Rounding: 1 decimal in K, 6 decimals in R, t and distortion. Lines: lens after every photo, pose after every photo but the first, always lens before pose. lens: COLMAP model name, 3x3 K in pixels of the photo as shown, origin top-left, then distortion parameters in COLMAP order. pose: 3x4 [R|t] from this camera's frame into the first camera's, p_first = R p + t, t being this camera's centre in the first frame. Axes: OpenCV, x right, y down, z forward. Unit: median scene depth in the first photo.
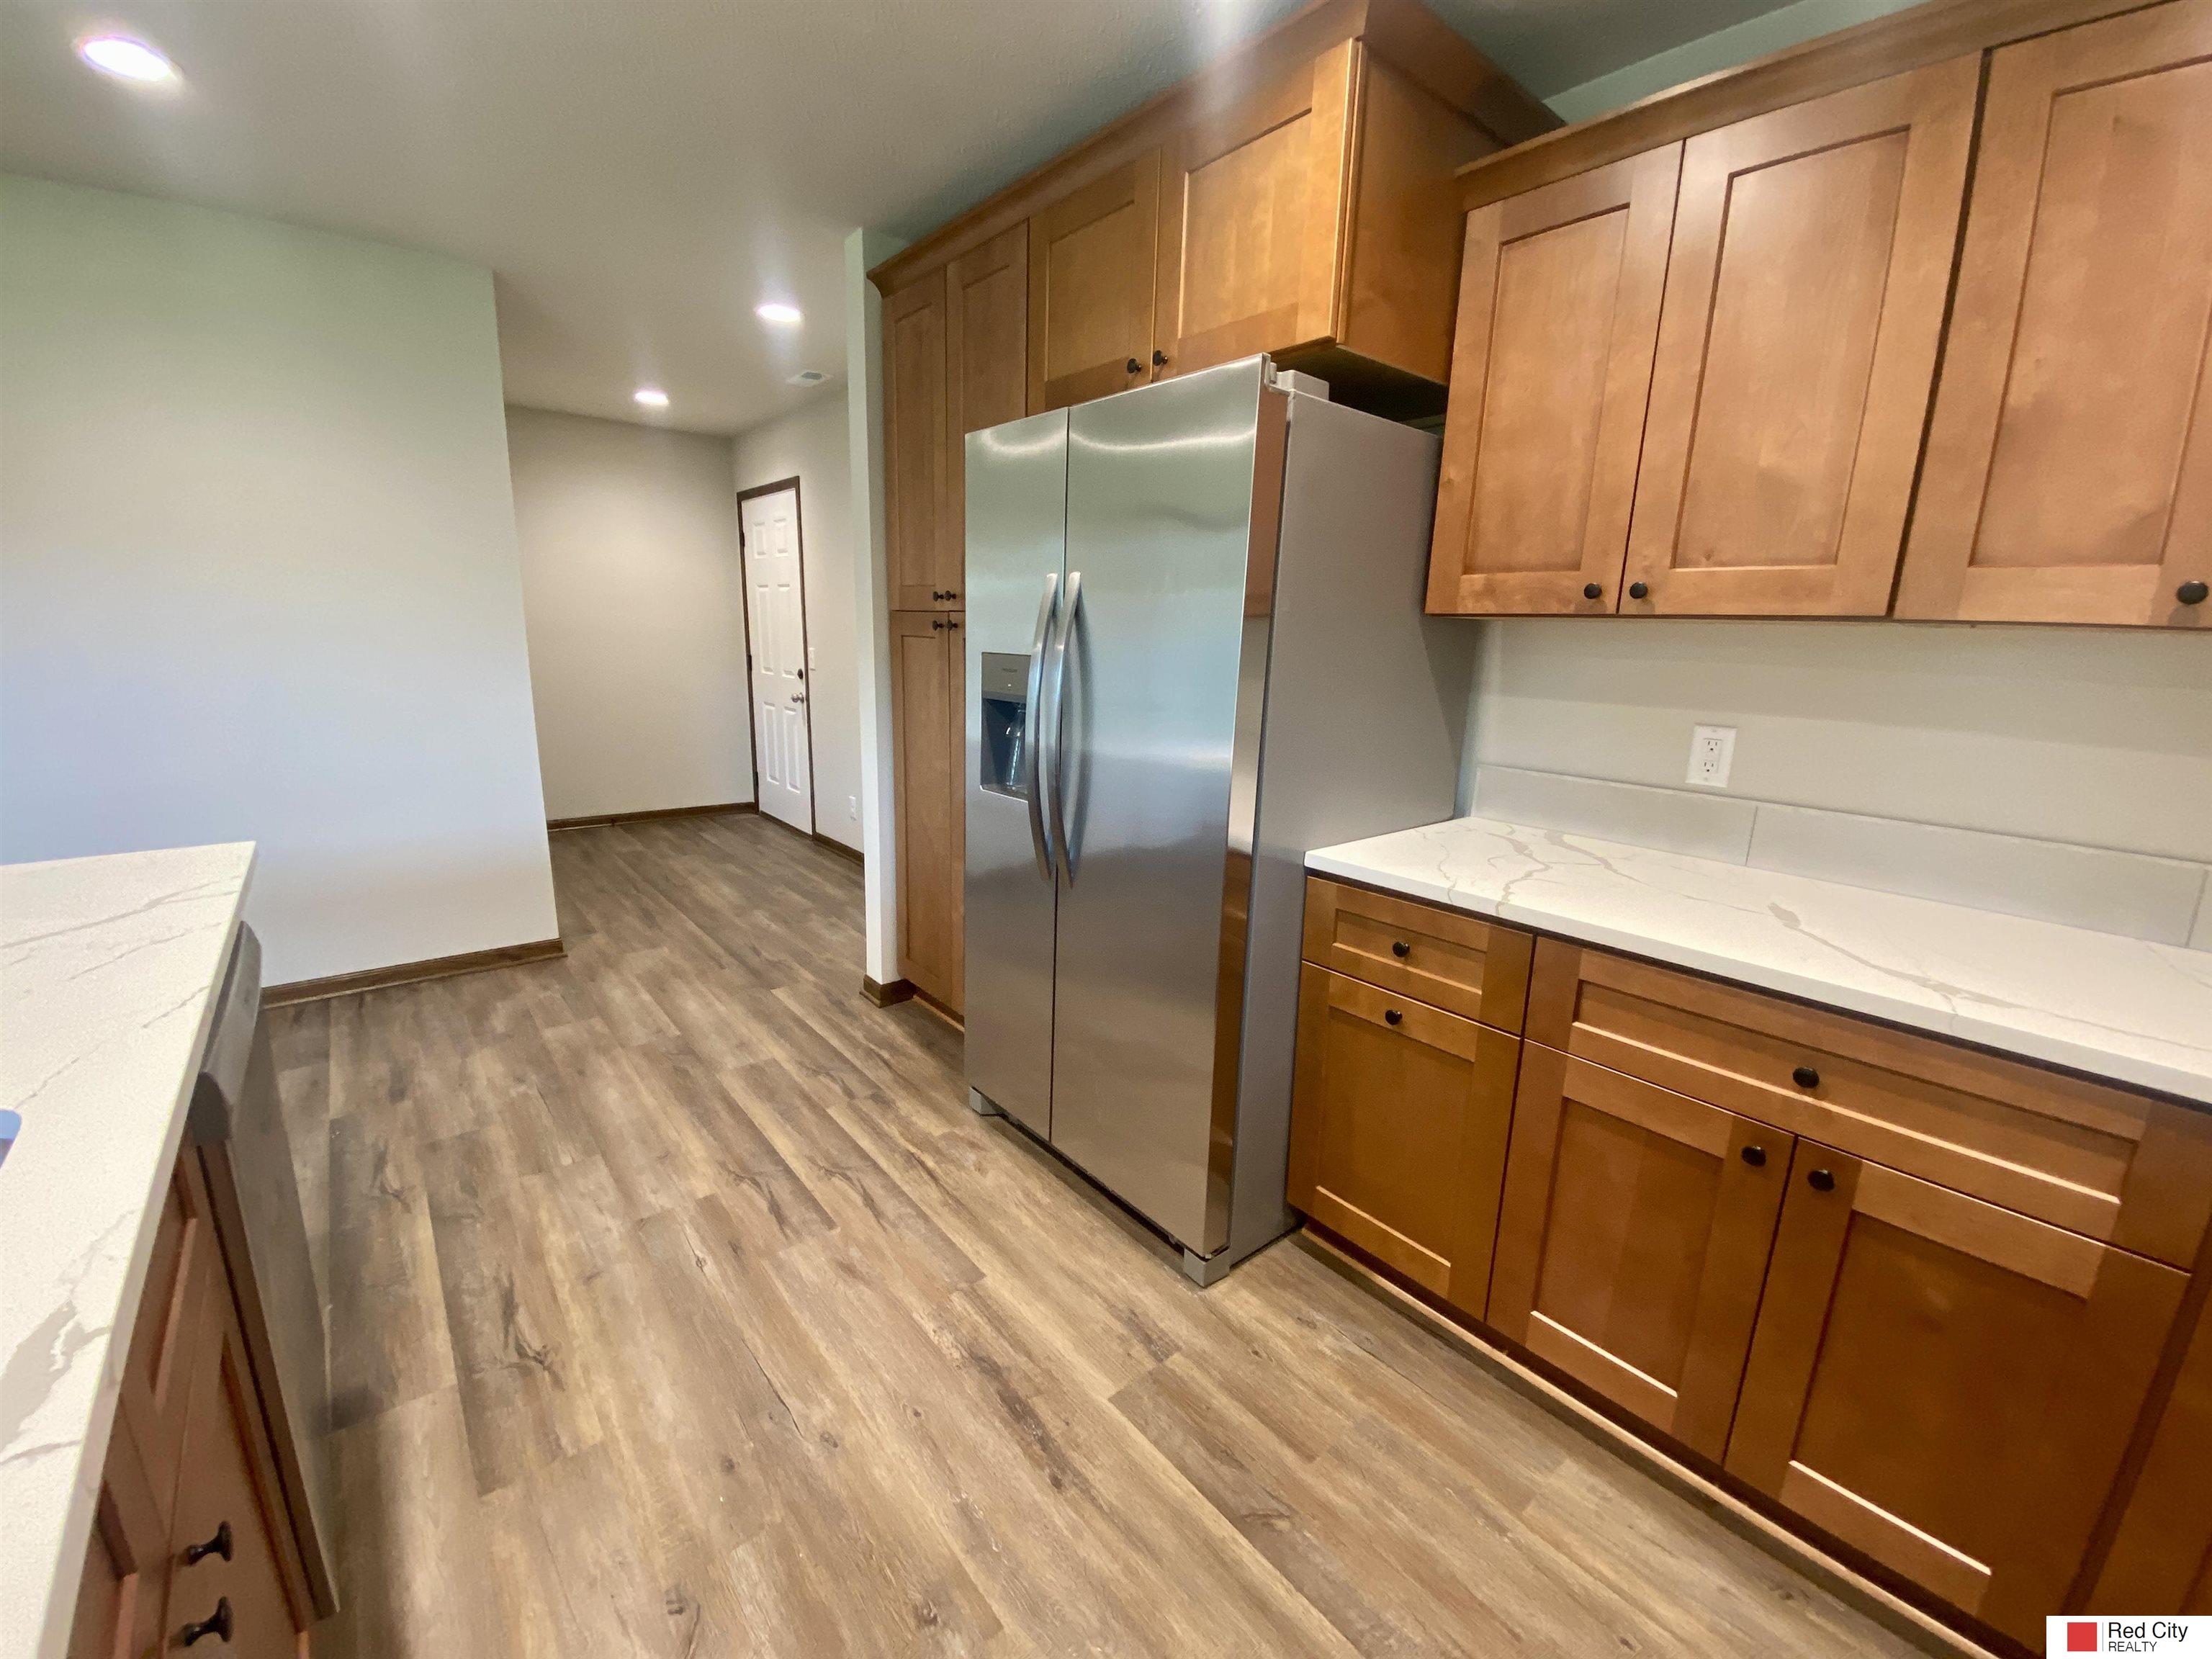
lens RADIAL K [[893.2, 0, 1132.8], [0, 893.2, 831.0], [0, 0, 1]] dist [0.000111, -0.000030]
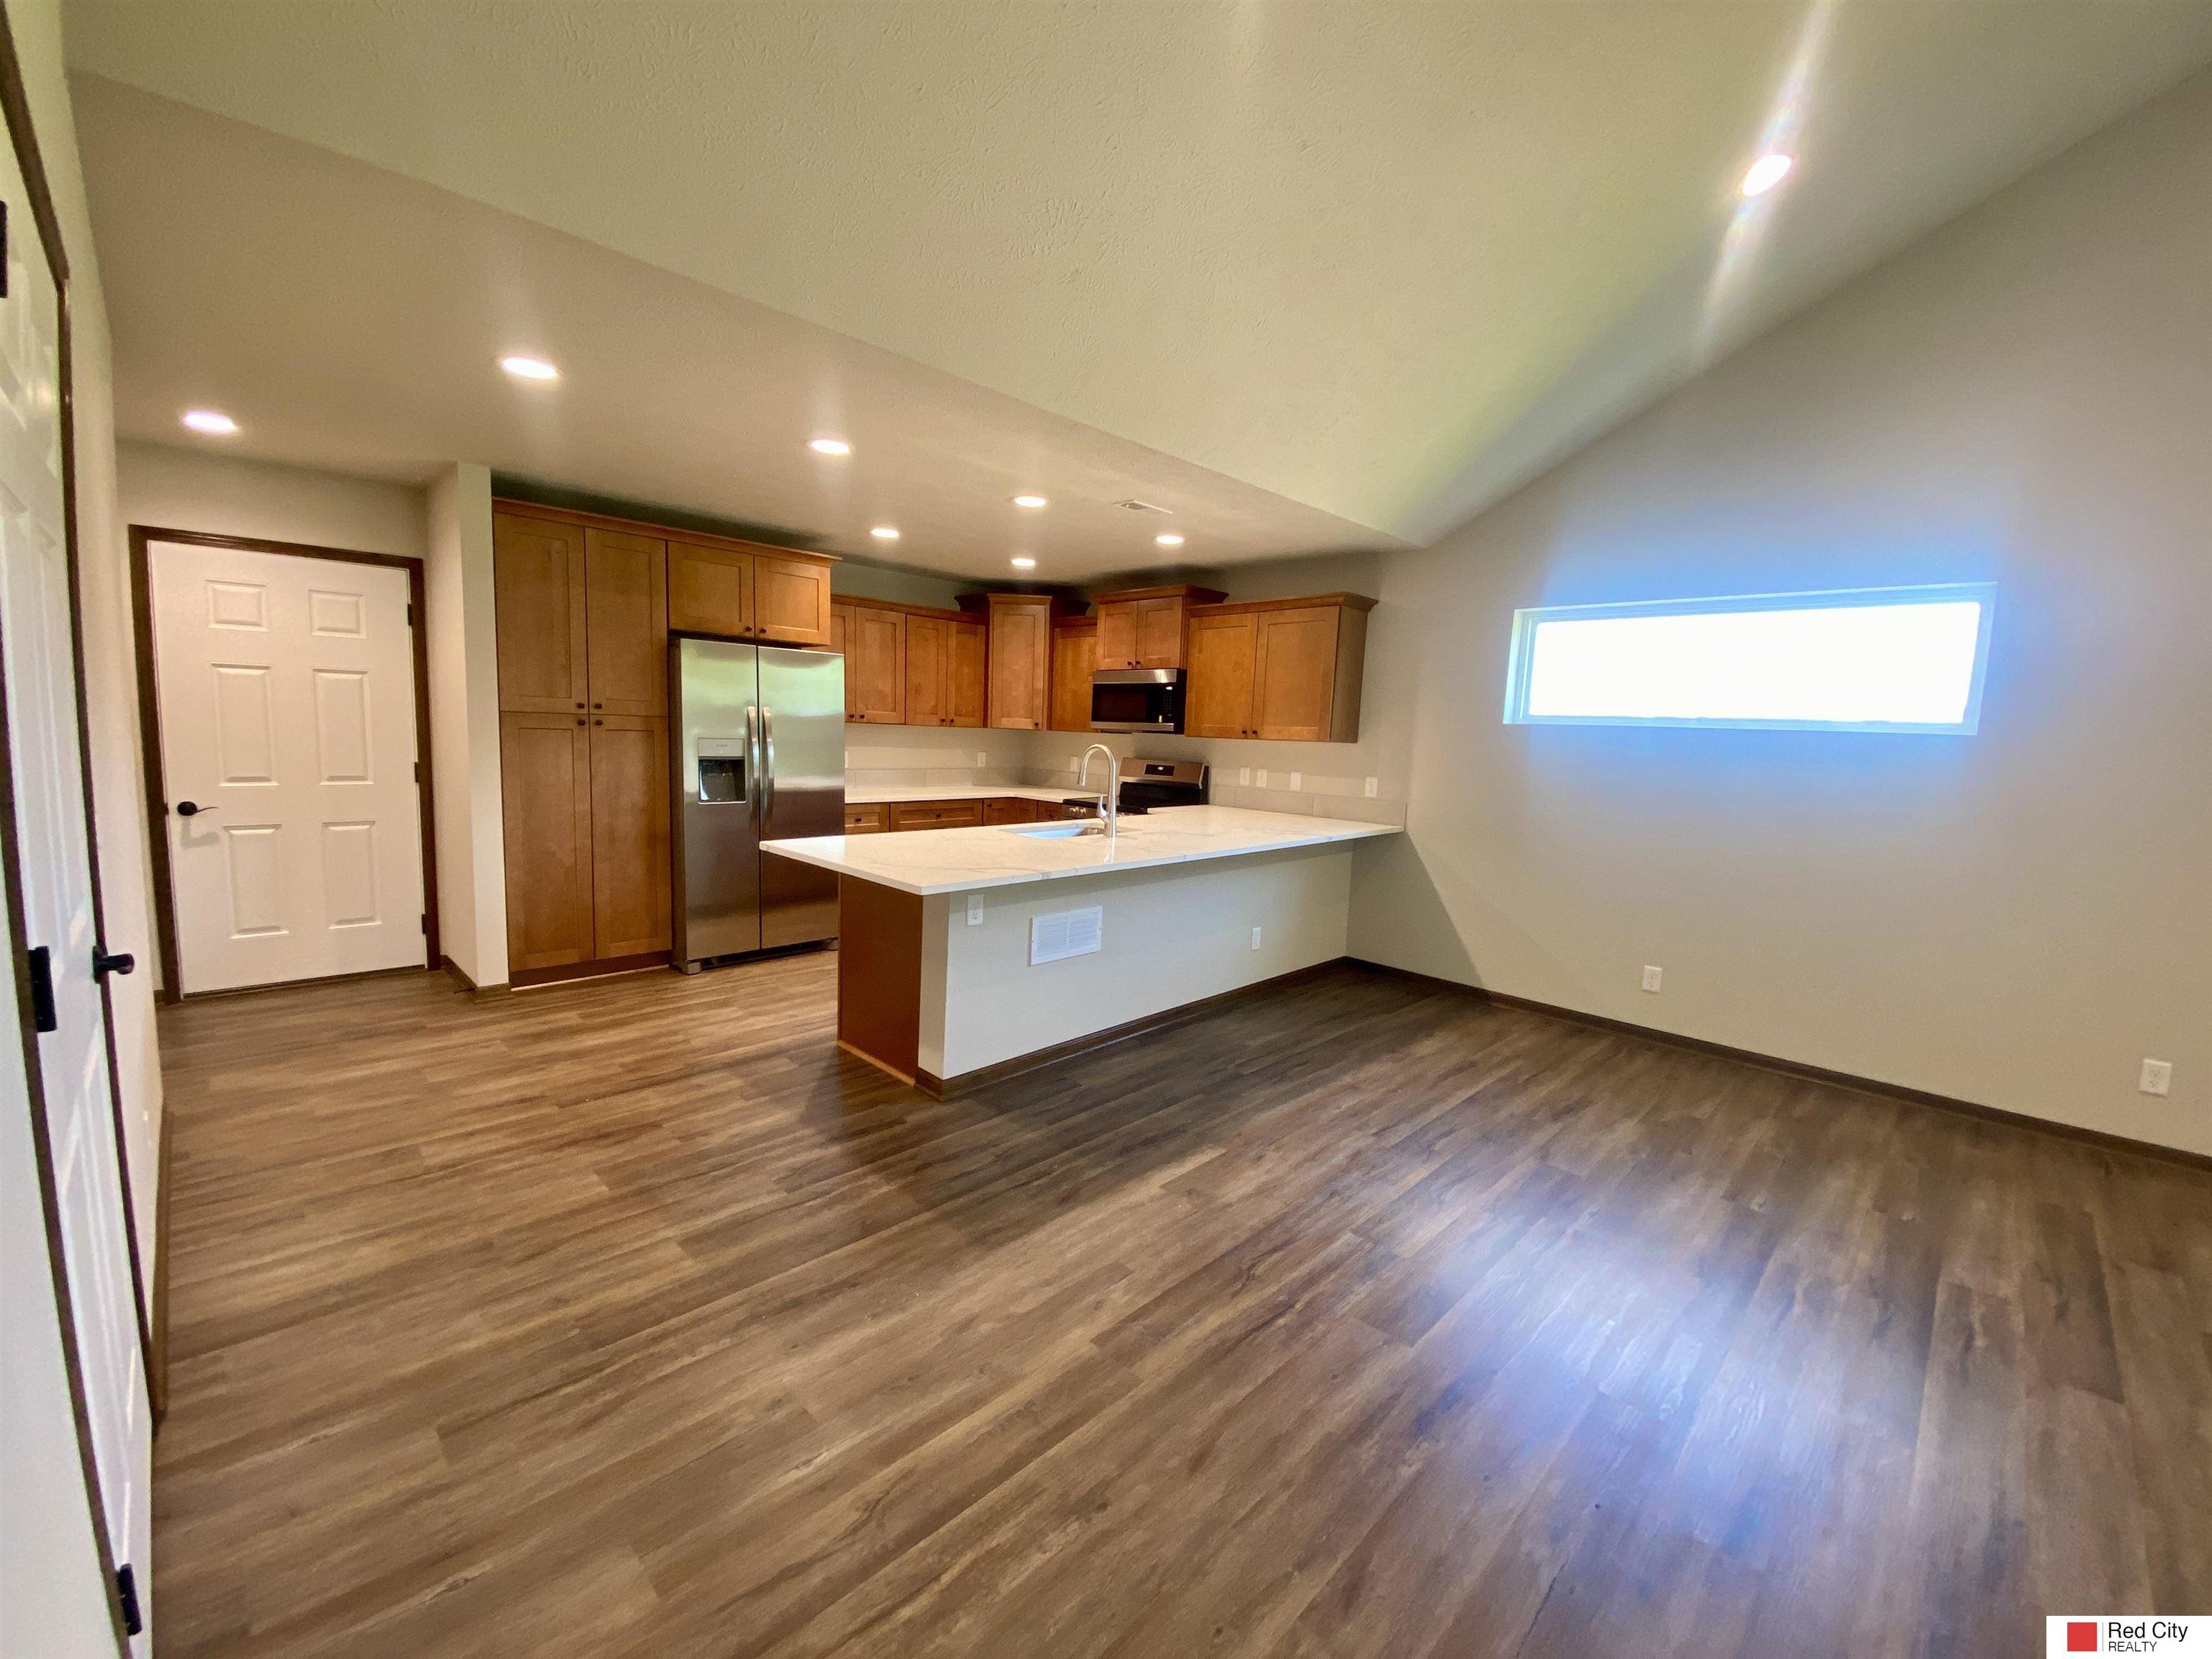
lens RADIAL K [[893.2, 0, 1132.8], [0, 893.2, 831.0], [0, 0, 1]] dist [0.000111, -0.000030]
pose [[-0.121788, -0.150159, 0.981132, -2.487024], [0.167292, 0.971243, 0.169412, -0.178758], [-0.978356, 0.184768, -0.093165, 0.228549]]
